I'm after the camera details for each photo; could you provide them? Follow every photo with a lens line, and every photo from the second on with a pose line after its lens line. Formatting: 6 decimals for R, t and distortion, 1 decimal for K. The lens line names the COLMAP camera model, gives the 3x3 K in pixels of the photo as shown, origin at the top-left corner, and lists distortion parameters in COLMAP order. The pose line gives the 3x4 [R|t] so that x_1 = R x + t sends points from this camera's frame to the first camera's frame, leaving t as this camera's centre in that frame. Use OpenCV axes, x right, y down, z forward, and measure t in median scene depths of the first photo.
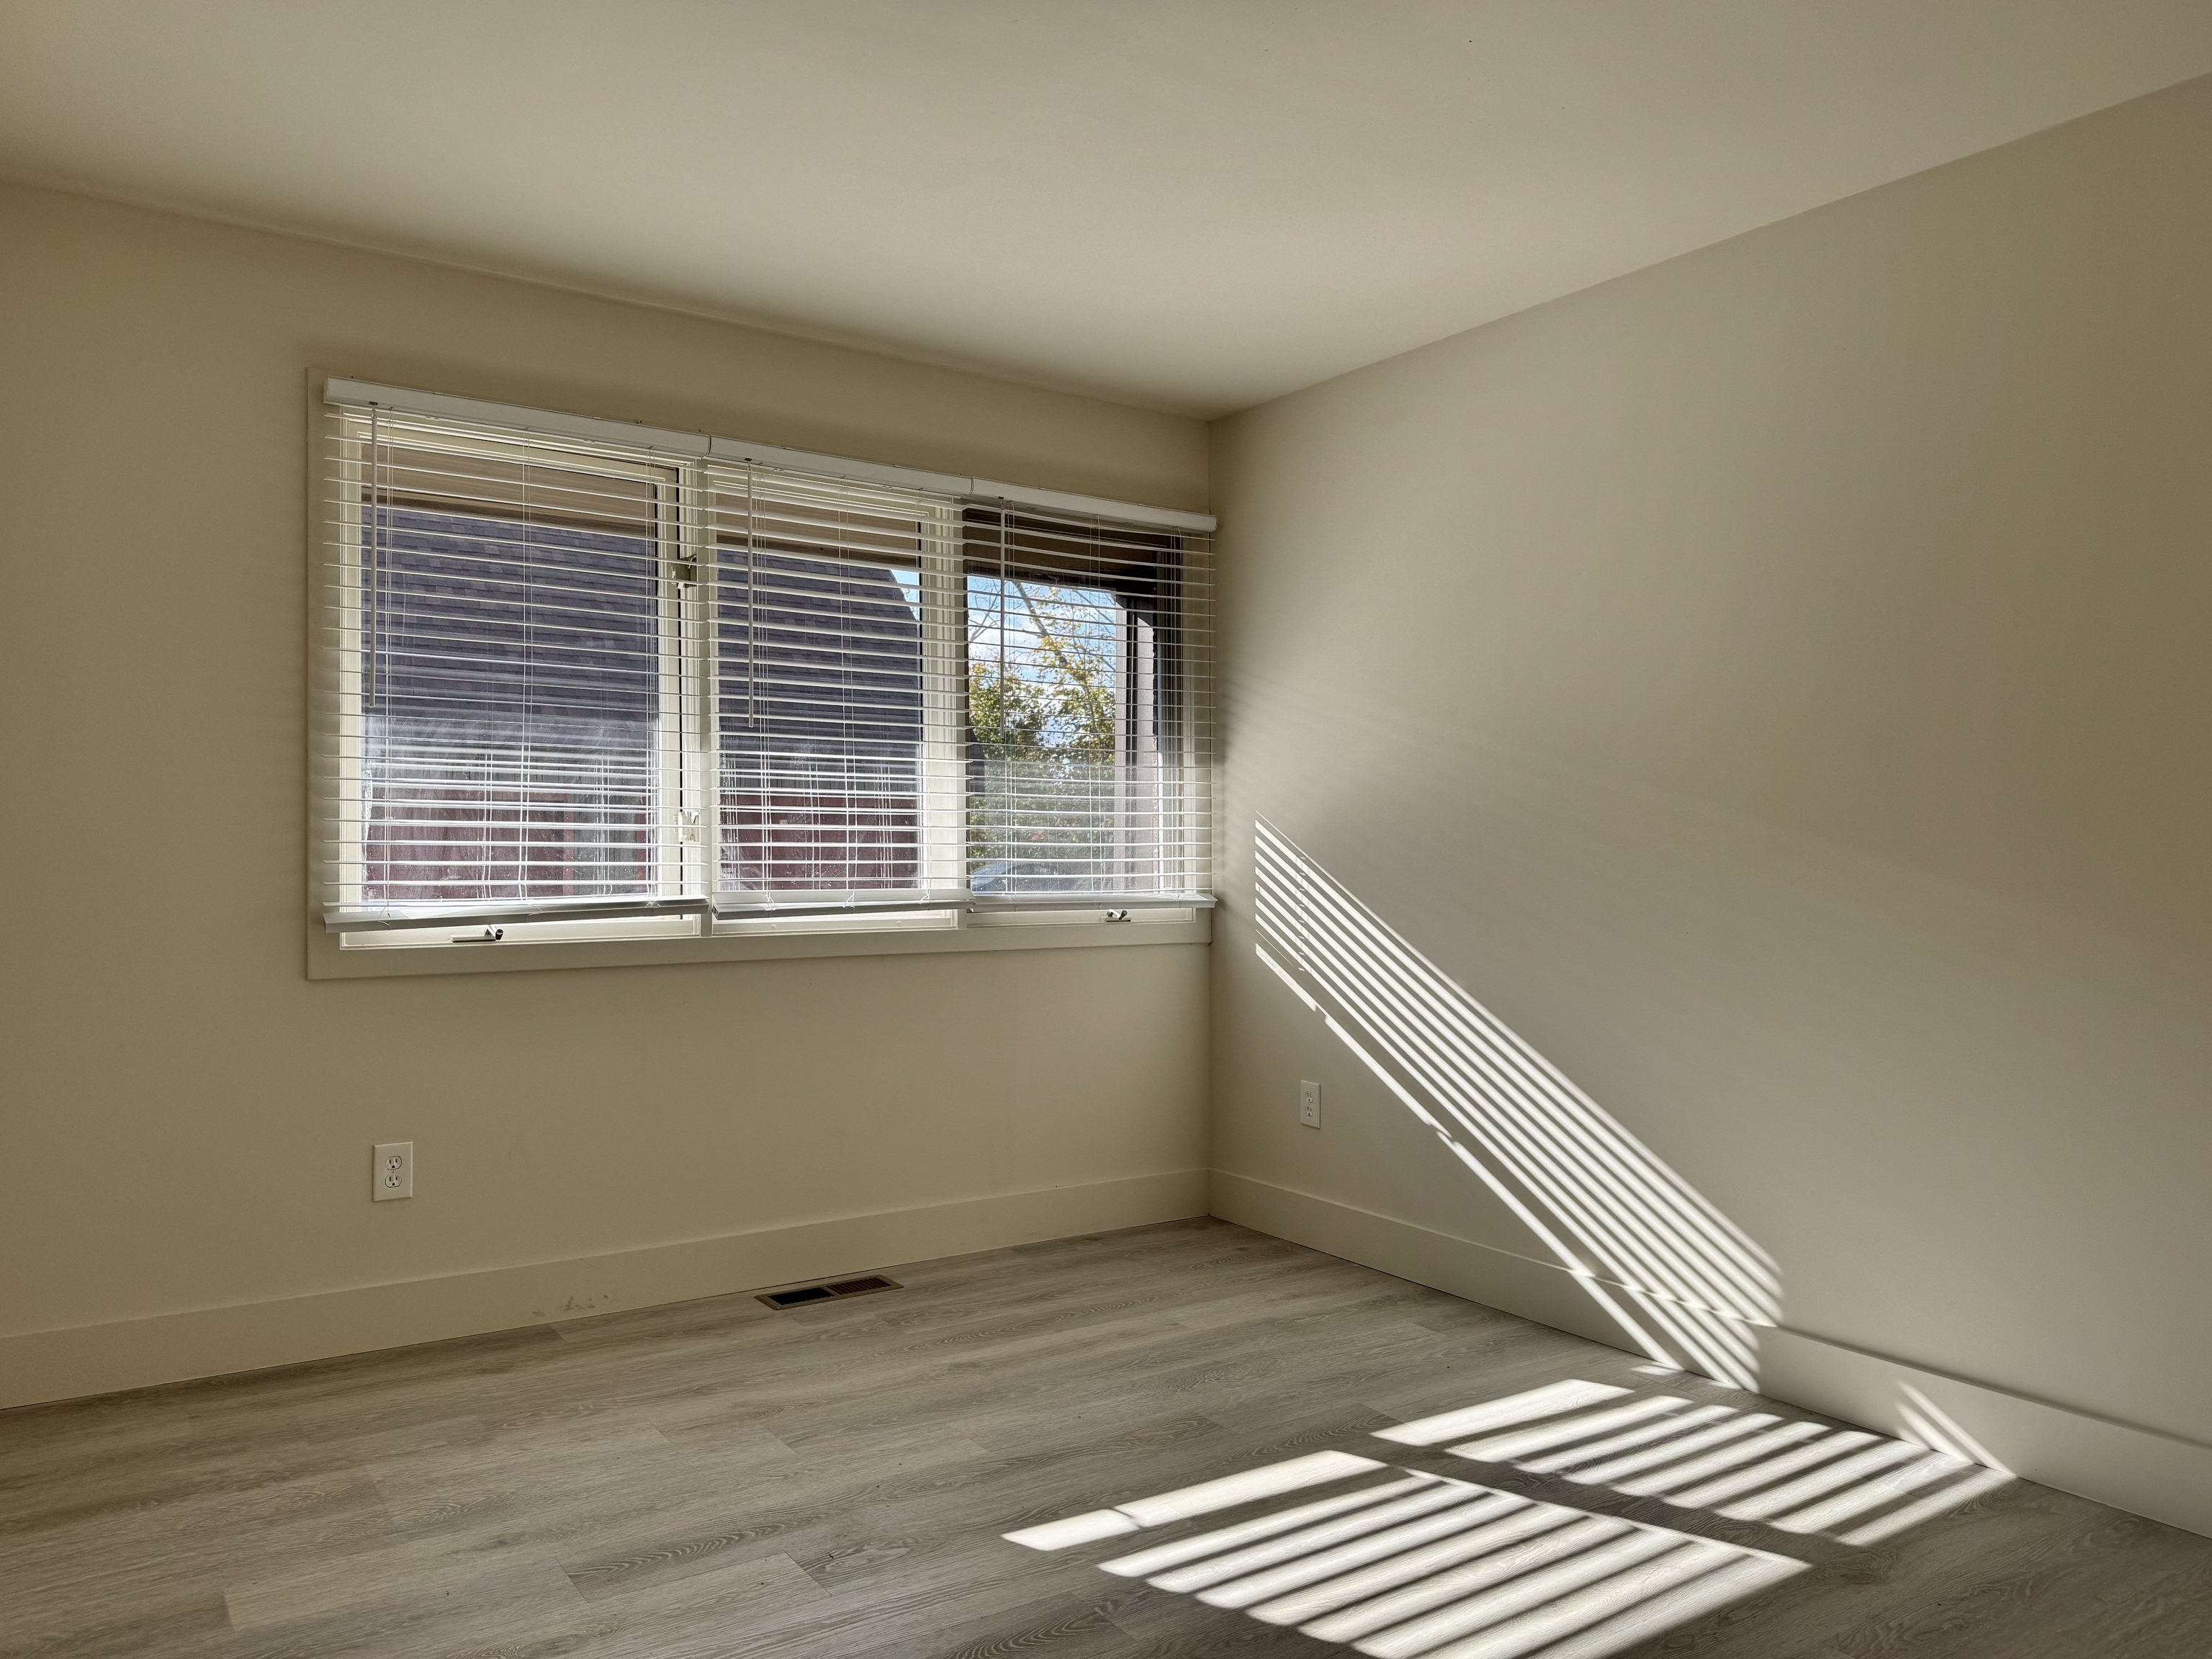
lens RADIAL K [[1580.7, 0, 1097.7], [0, 1580.7, 820.1], [0, 0, 1]] dist [0.004672, 0.000266]
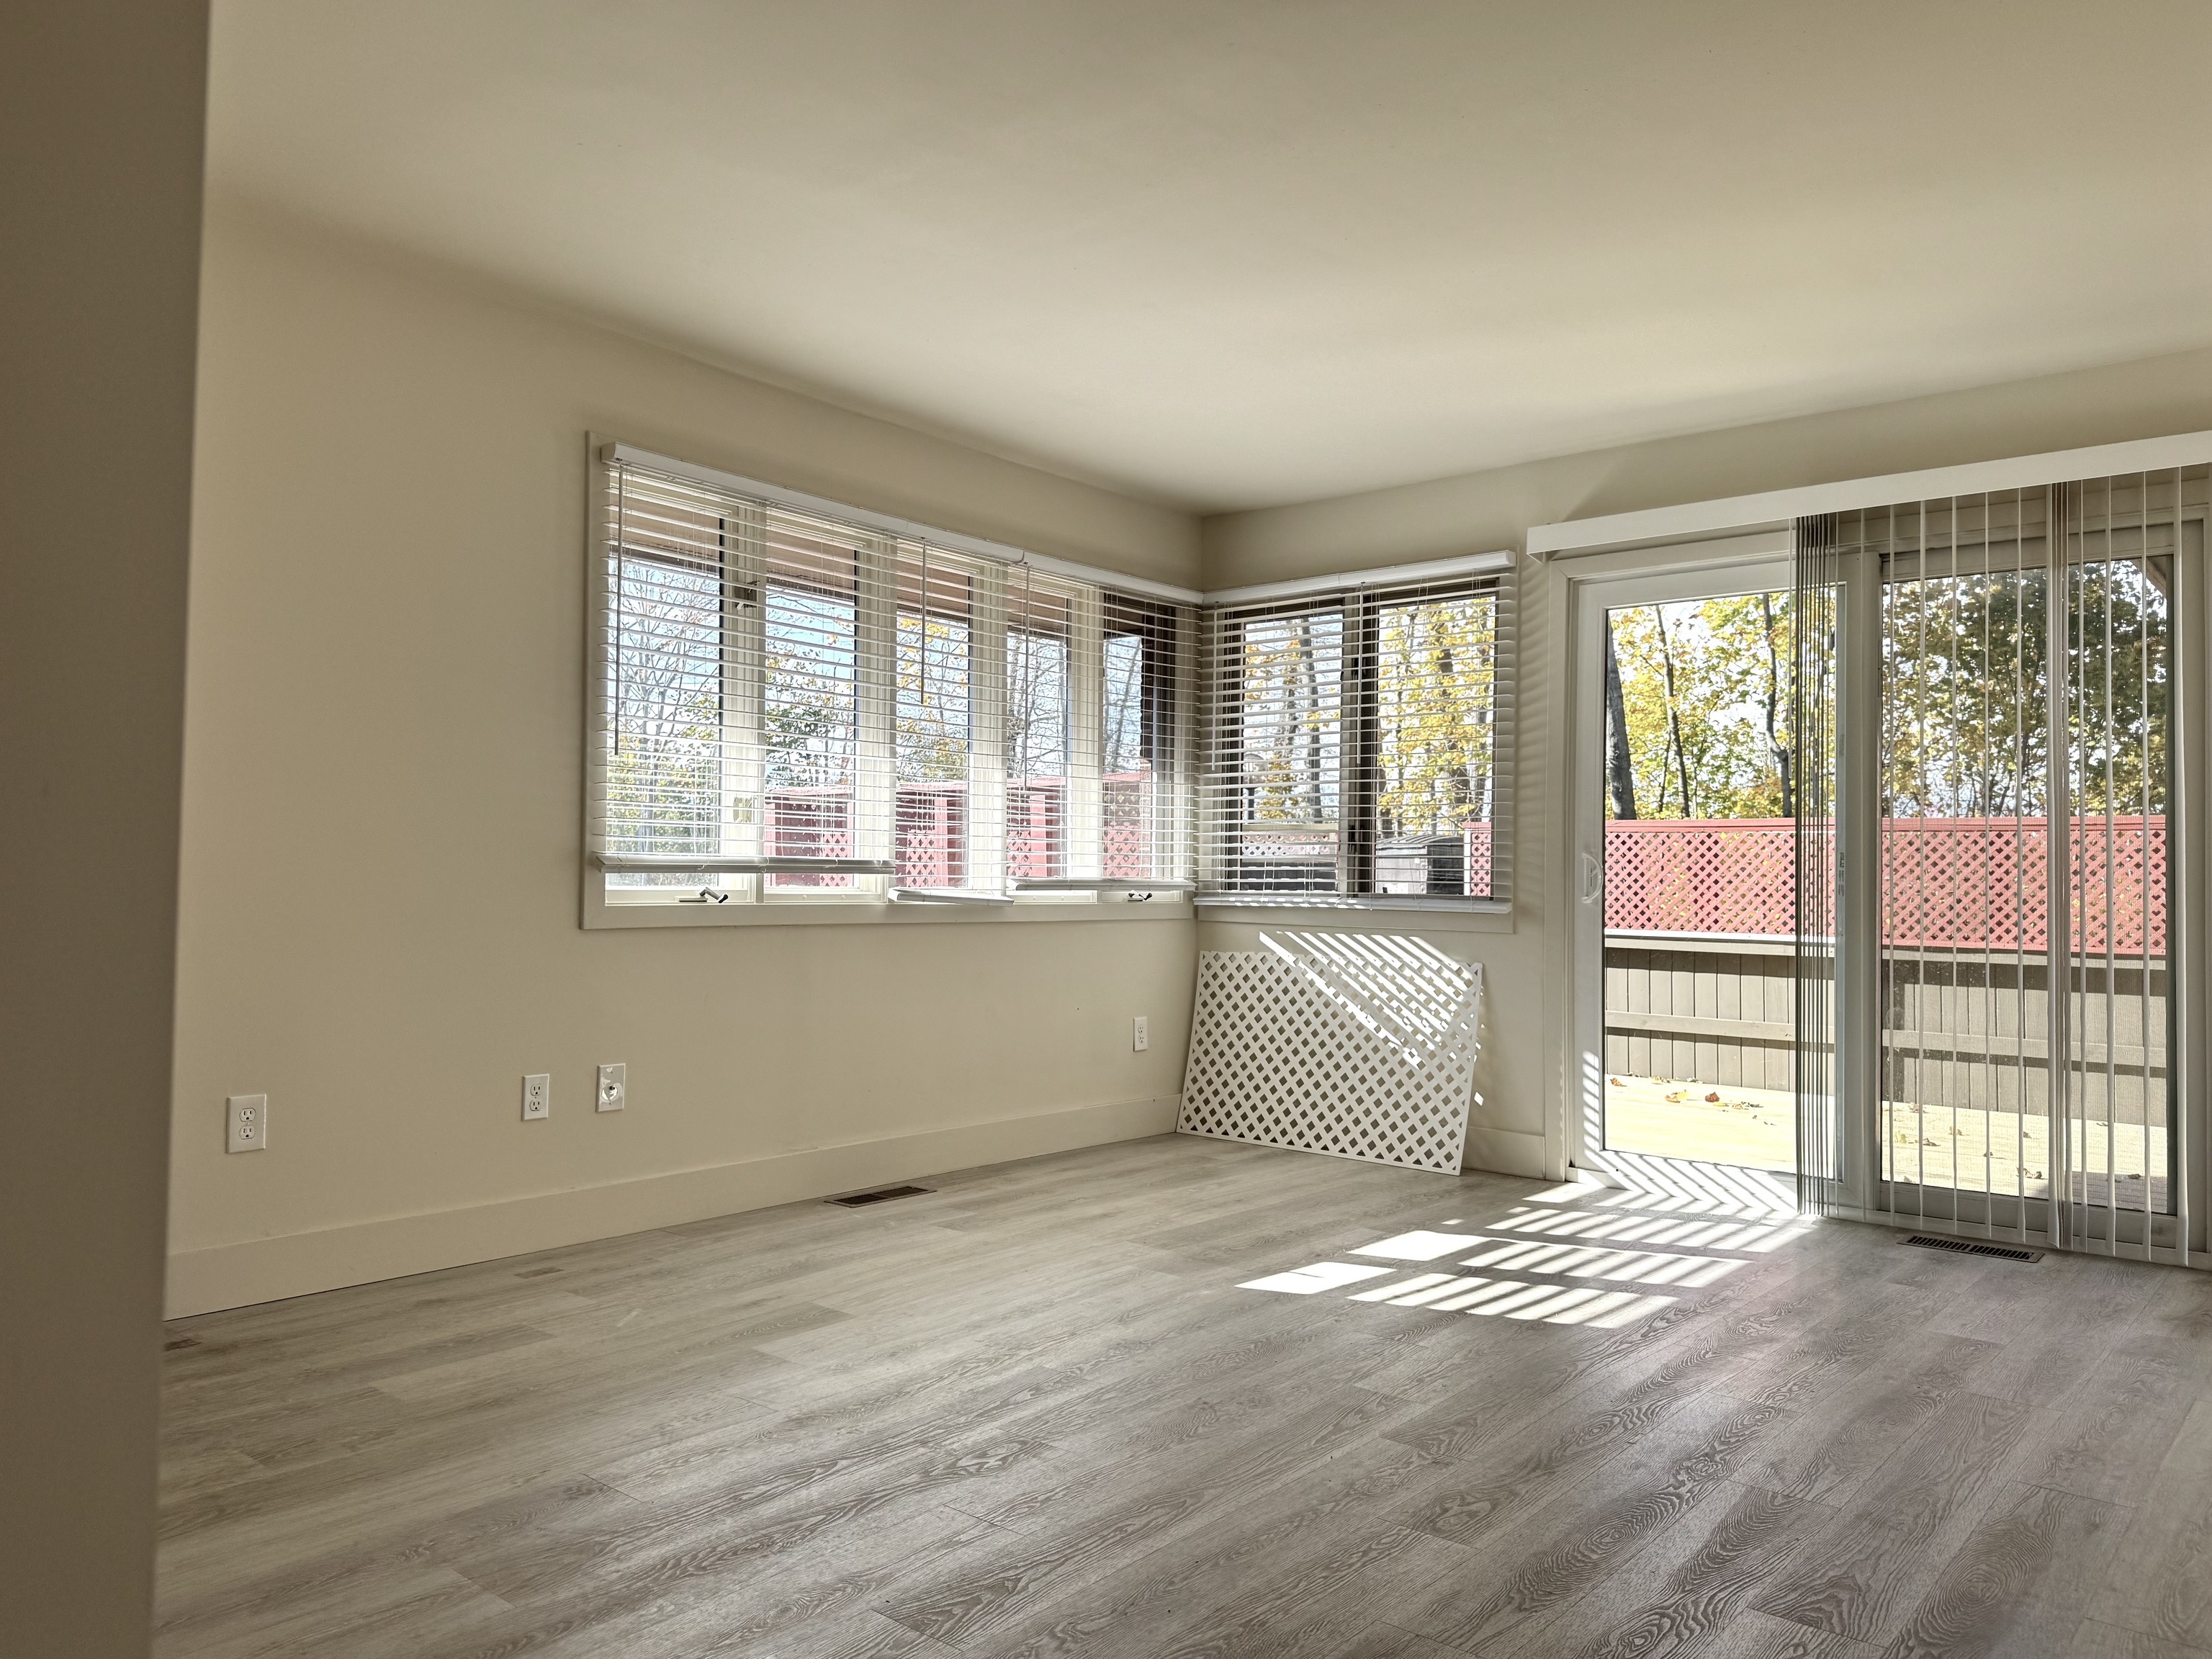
lens RADIAL K [[1532.5, 0, 1108.7], [0, 1532.5, 837.1], [0, 0, 1]] dist [0.093779, -0.160041]
pose [[0.960486, 0.033235, 0.276336, -0.453387], [-0.039551, 0.999068, 0.017312, -0.010043], [-0.275503, -0.027557, 0.960905, -0.287317]]
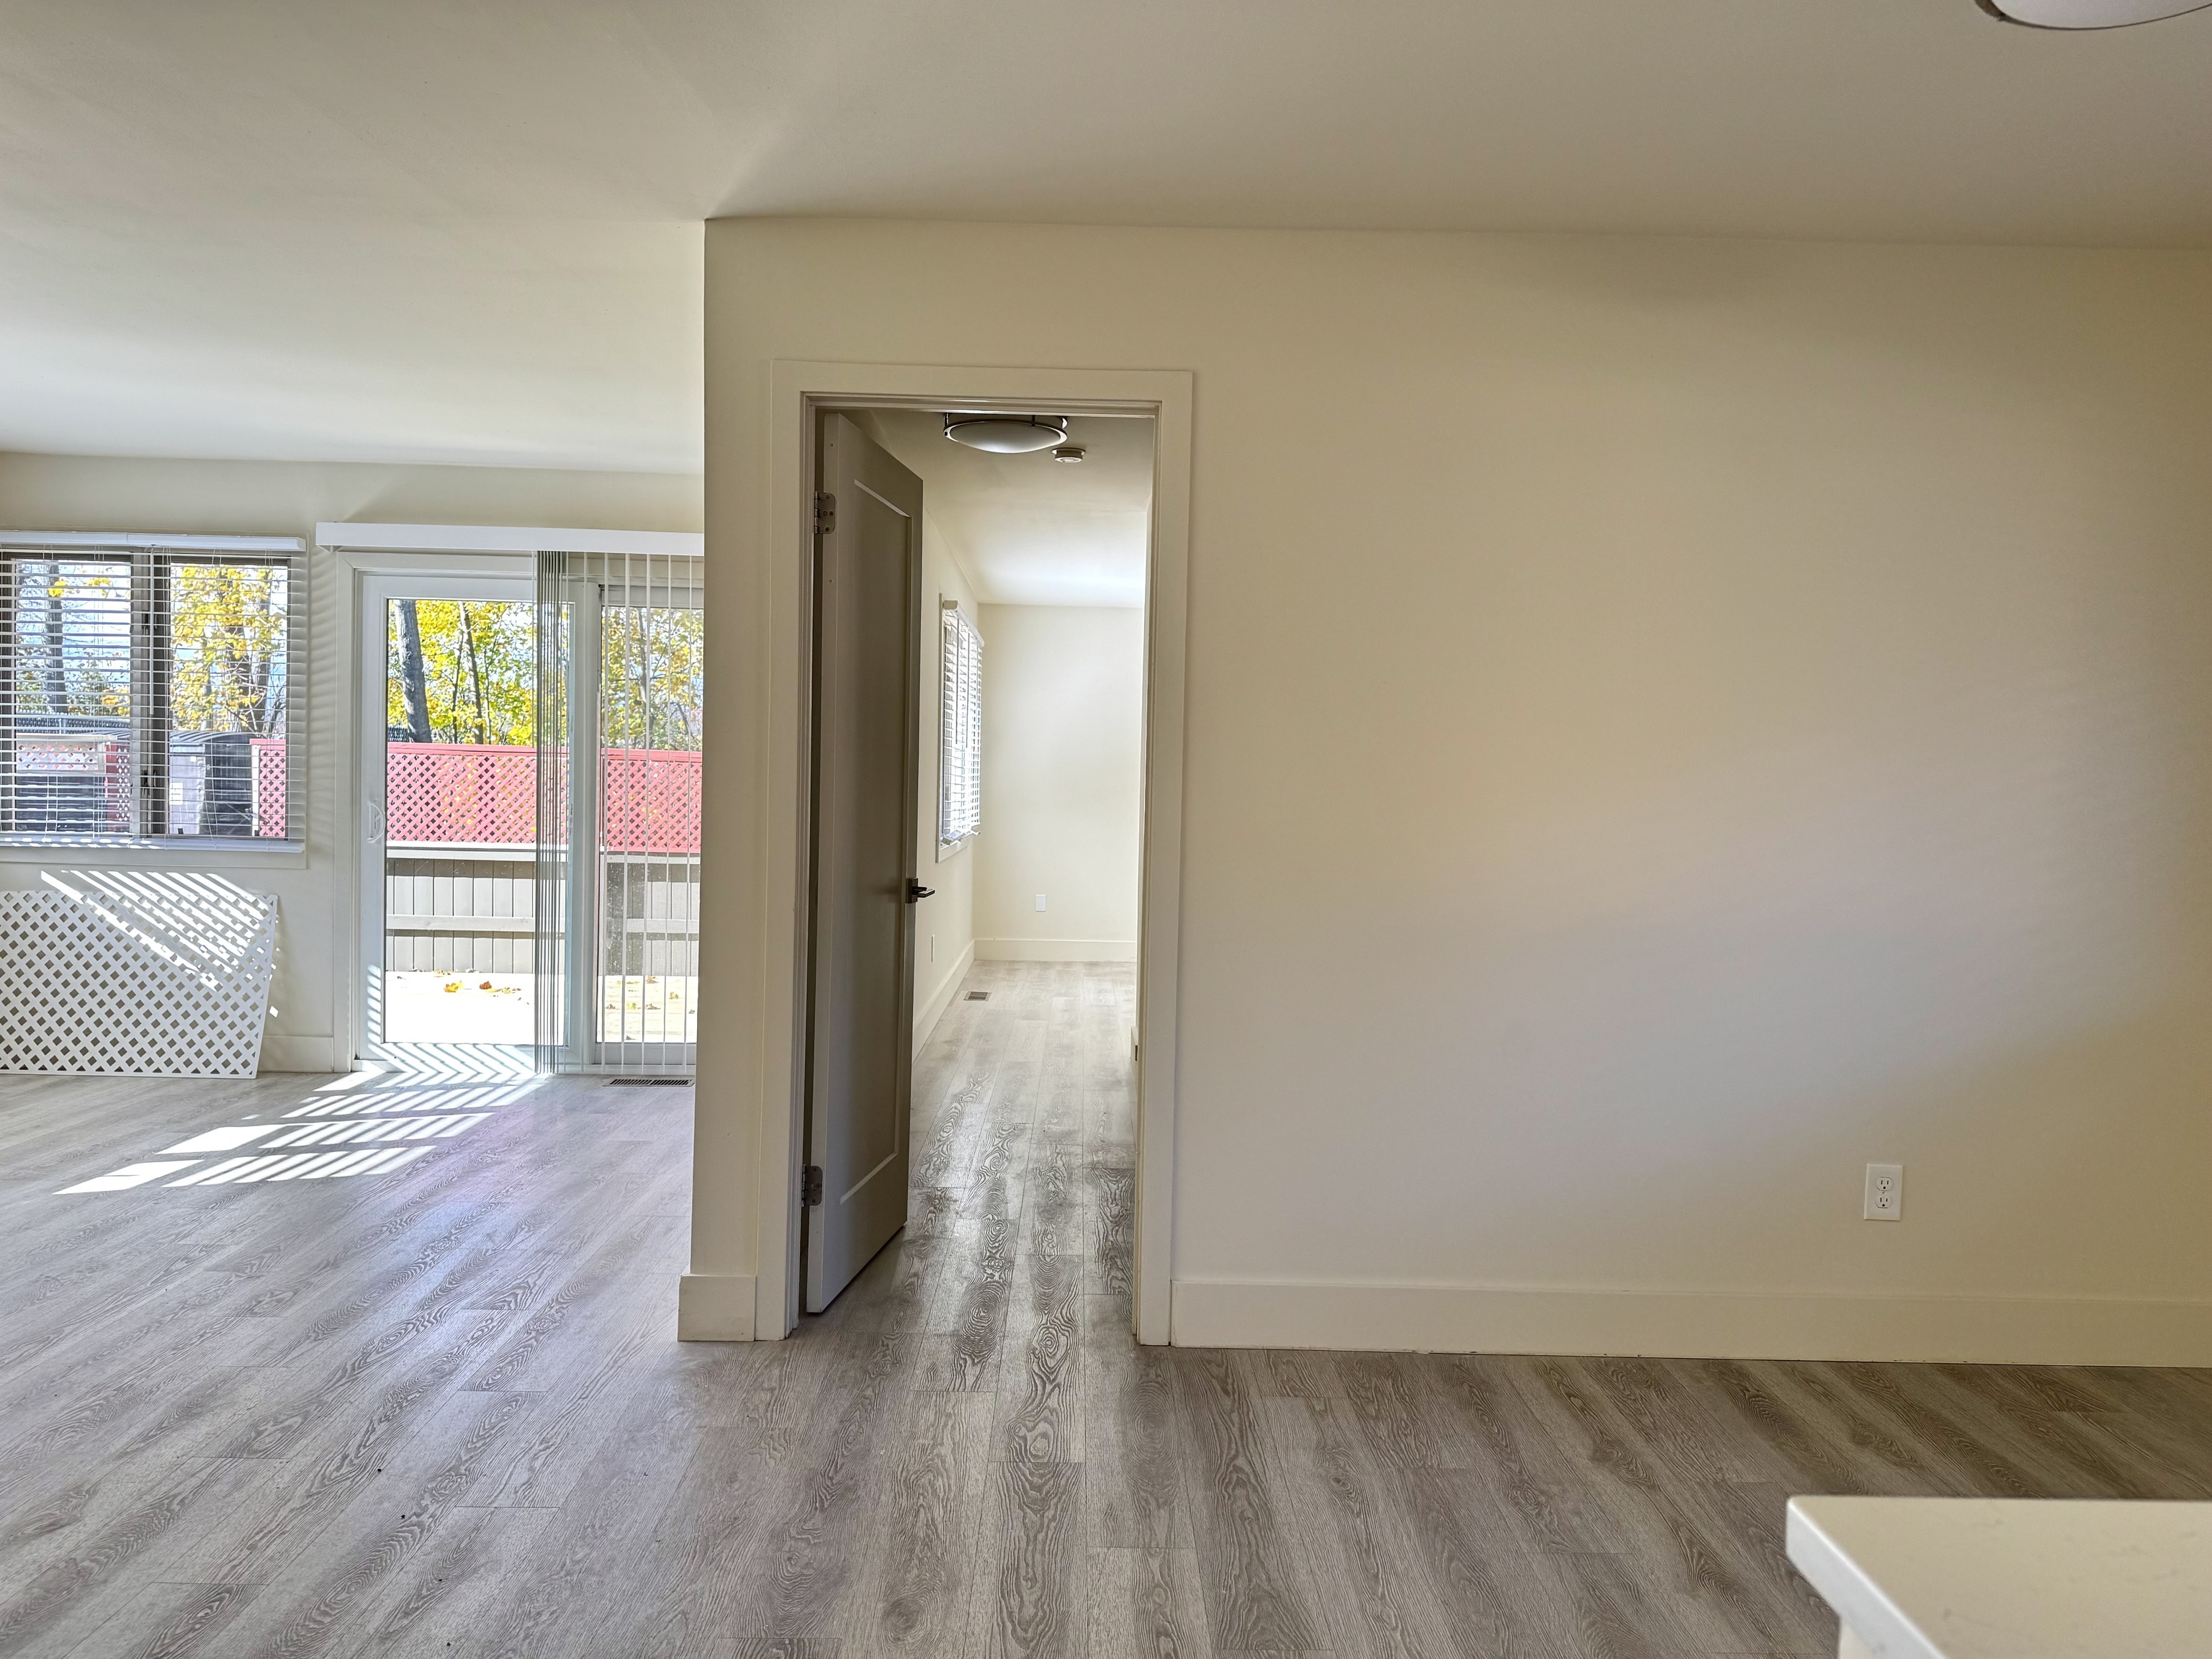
lens RADIAL K [[1580.7, 0, 1097.7], [0, 1580.7, 820.1], [0, 0, 1]] dist [0.004672, 0.000266]
pose [[0.535293, 0.000311, 0.844667, -0.719790], [-0.072474, 0.996329, 0.045561, -0.117687], [-0.841552, -0.085605, 0.533350, -0.706707]]
